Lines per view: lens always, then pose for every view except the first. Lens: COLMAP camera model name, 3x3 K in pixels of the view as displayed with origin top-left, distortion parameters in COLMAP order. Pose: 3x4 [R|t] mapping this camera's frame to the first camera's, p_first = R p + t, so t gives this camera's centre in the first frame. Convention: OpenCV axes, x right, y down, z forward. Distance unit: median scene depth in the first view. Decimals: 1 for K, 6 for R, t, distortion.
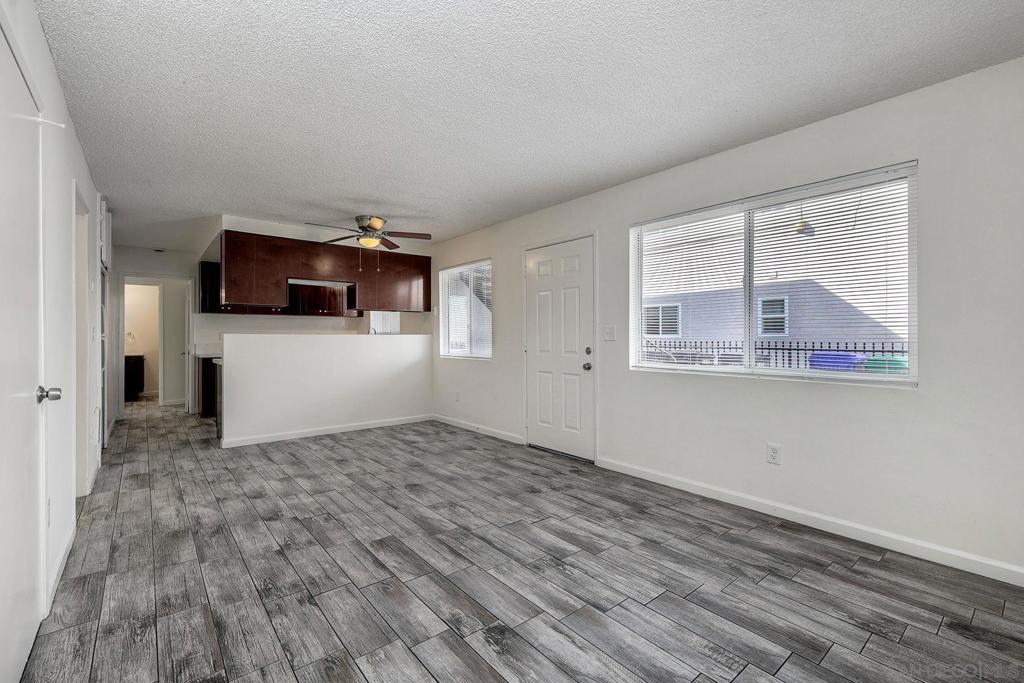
lens RADIAL K [[449.5, 0, 505.3], [0, 449.5, 338.4], [0, 0, 1]] dist [0.003295, 0.000127]
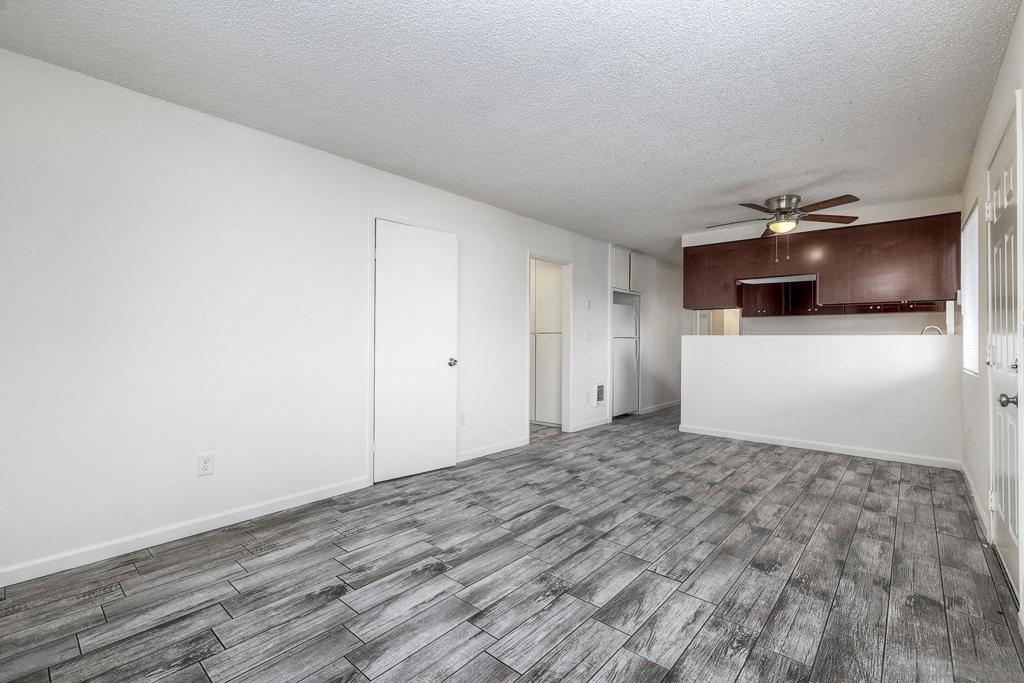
lens RADIAL K [[446.2, 0, 517.2], [0, 446.2, 339.4], [0, 0, 1]] dist [-0.000211, -0.000596]
pose [[0.163093, 0.001059, -0.986610, 0.793961], [-0.005385, 0.999985, 0.000184, 0.004209], [0.986596, 0.005283, 0.163097, 0.636745]]
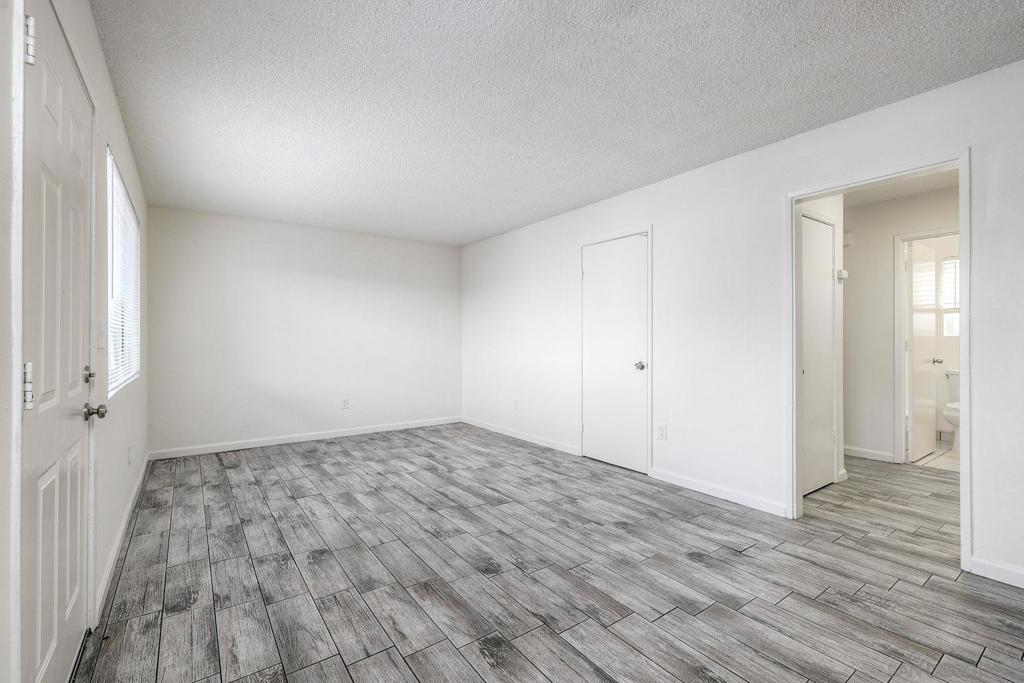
lens RADIAL K [[449.5, 0, 505.3], [0, 449.5, 338.4], [0, 0, 1]] dist [0.003295, 0.000127]
pose [[-0.997856, 0.005939, 0.065174, -0.339057], [0.005964, 0.999982, 0.000184, -0.005146], [-0.065172, 0.000572, -0.997874, 2.045768]]
